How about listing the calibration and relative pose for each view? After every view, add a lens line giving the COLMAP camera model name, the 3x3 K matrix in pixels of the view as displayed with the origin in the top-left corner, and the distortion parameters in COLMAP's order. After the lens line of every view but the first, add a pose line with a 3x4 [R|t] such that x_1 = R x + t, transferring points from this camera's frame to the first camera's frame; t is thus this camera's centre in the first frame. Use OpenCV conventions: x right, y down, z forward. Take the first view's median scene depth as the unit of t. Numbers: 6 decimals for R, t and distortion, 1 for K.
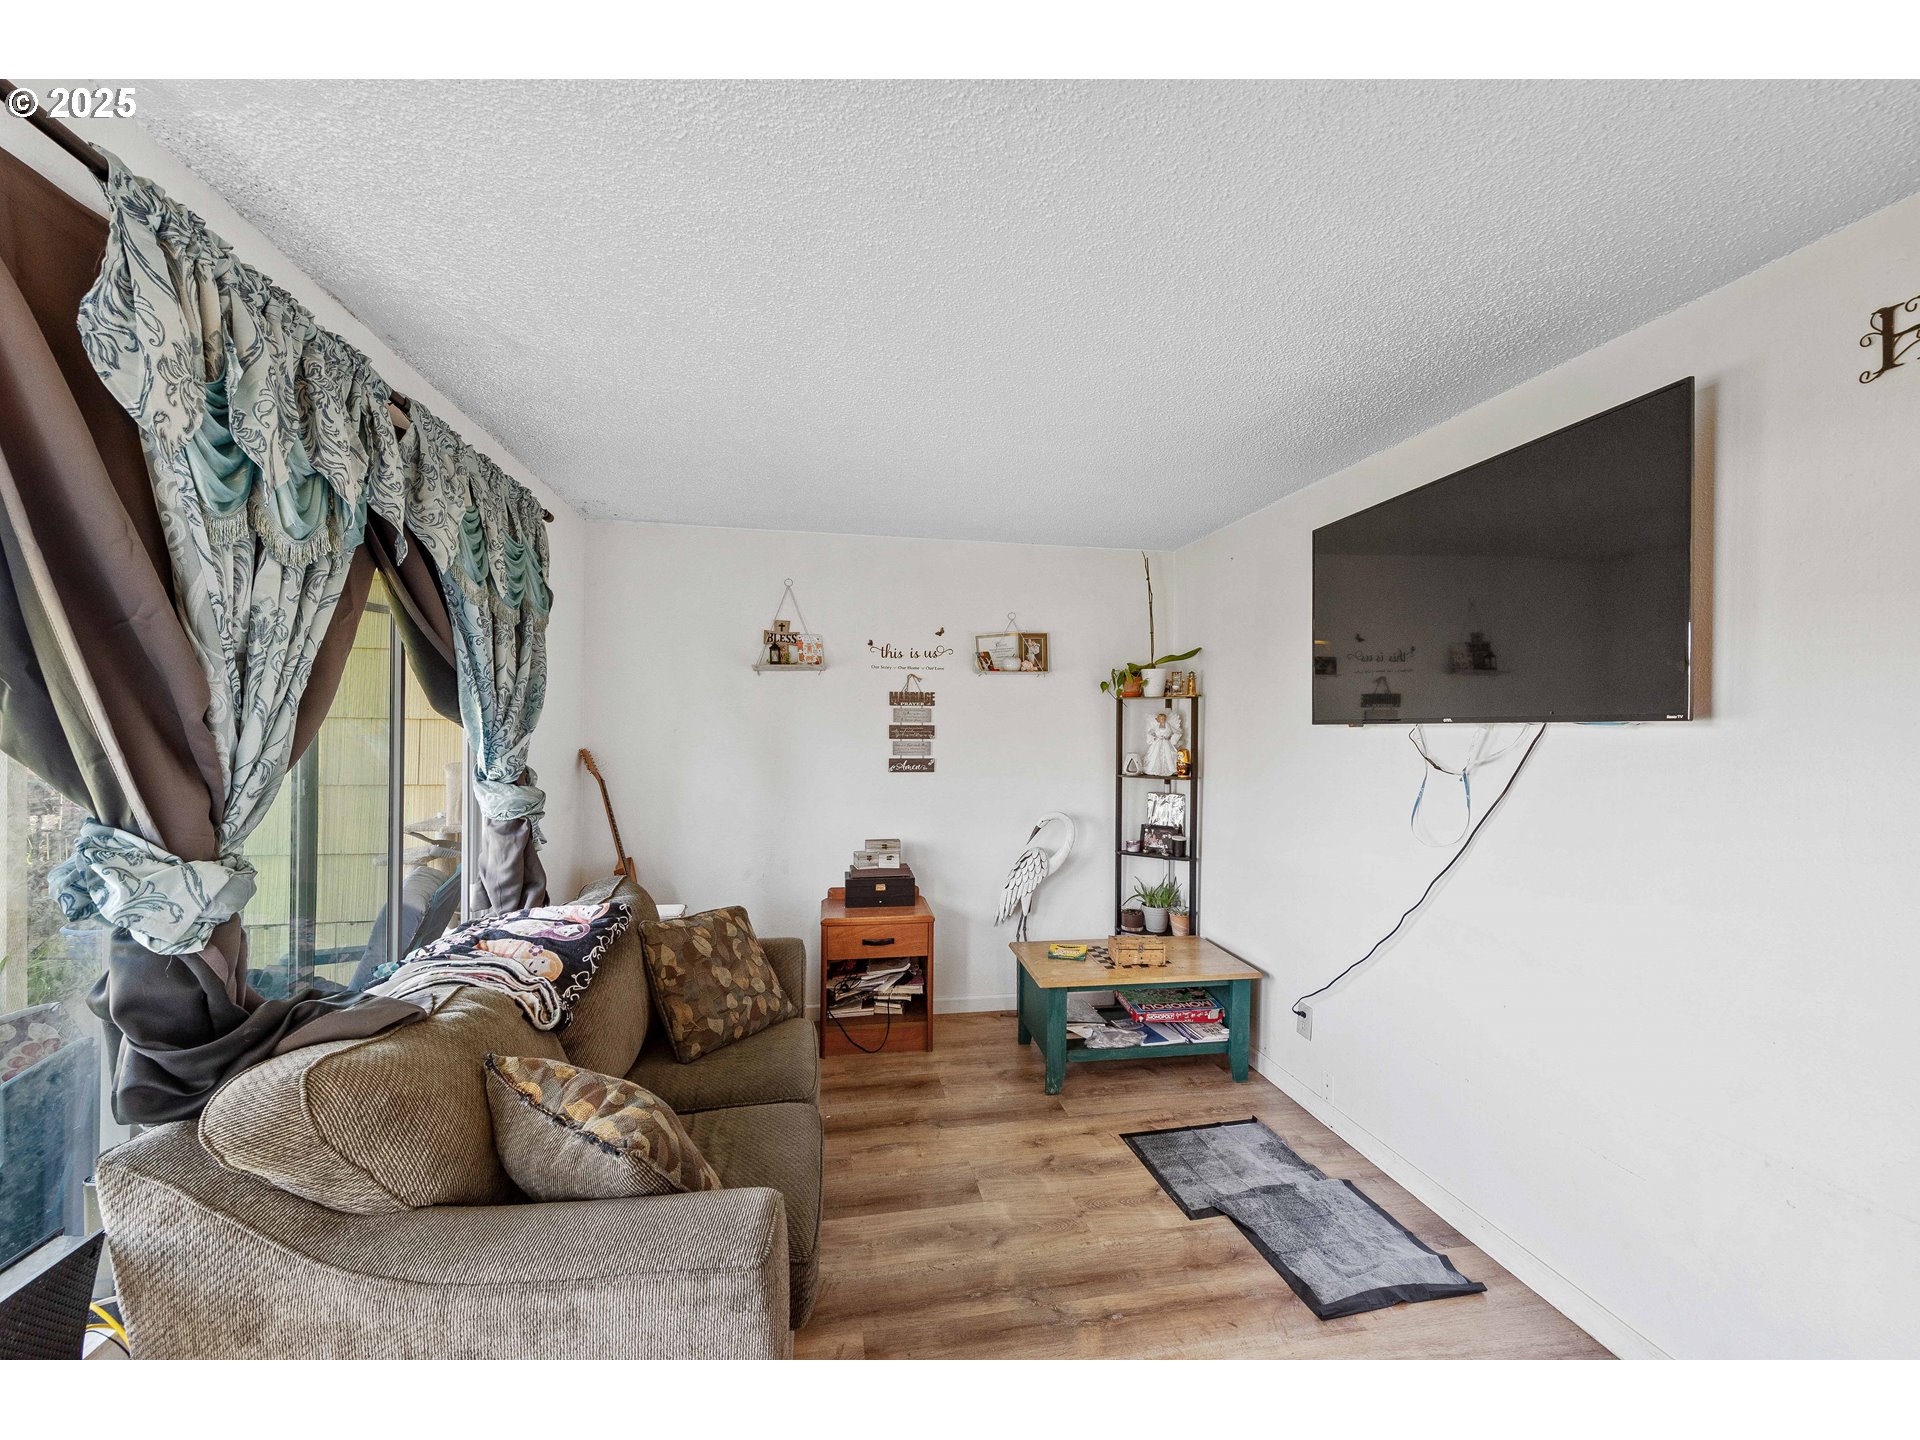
lens RADIAL K [[759.1, 0, 964.0], [0, 759.1, 736.4], [0, 0, 1]] dist [0.005793, -0.001444]
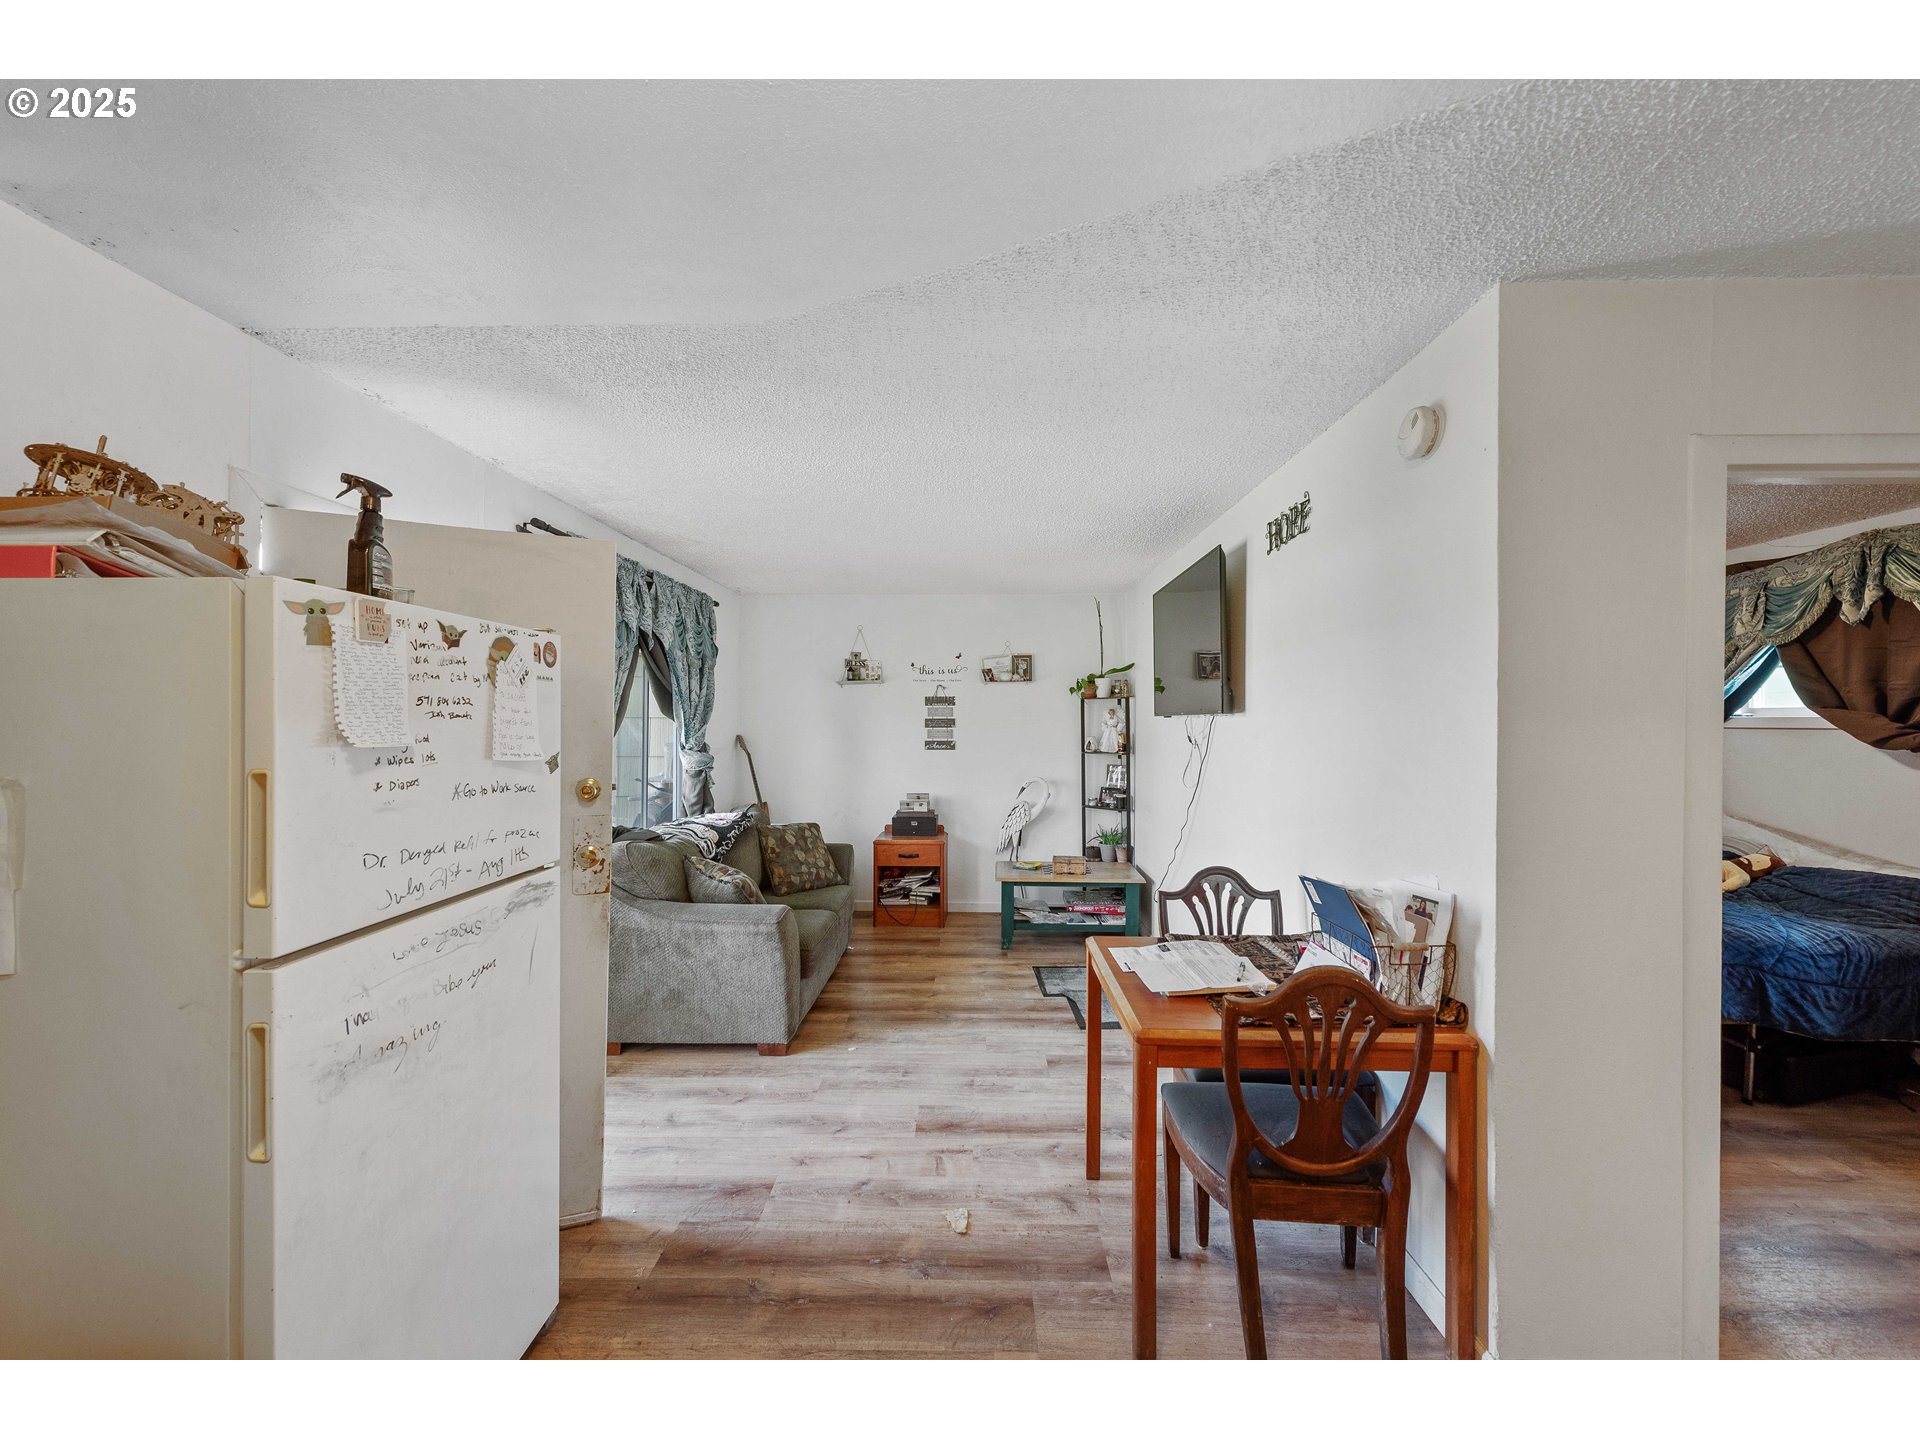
lens RADIAL K [[759.1, 0, 964.1], [0, 759.1, 720.1], [0, 0, 1]] dist [0.005793, -0.001444]
pose [[0.977442, -0.007200, -0.211083, 0.326685], [0.004622, 0.999909, -0.012703, 0.008506], [0.211155, 0.011441, 0.977386, -0.510070]]
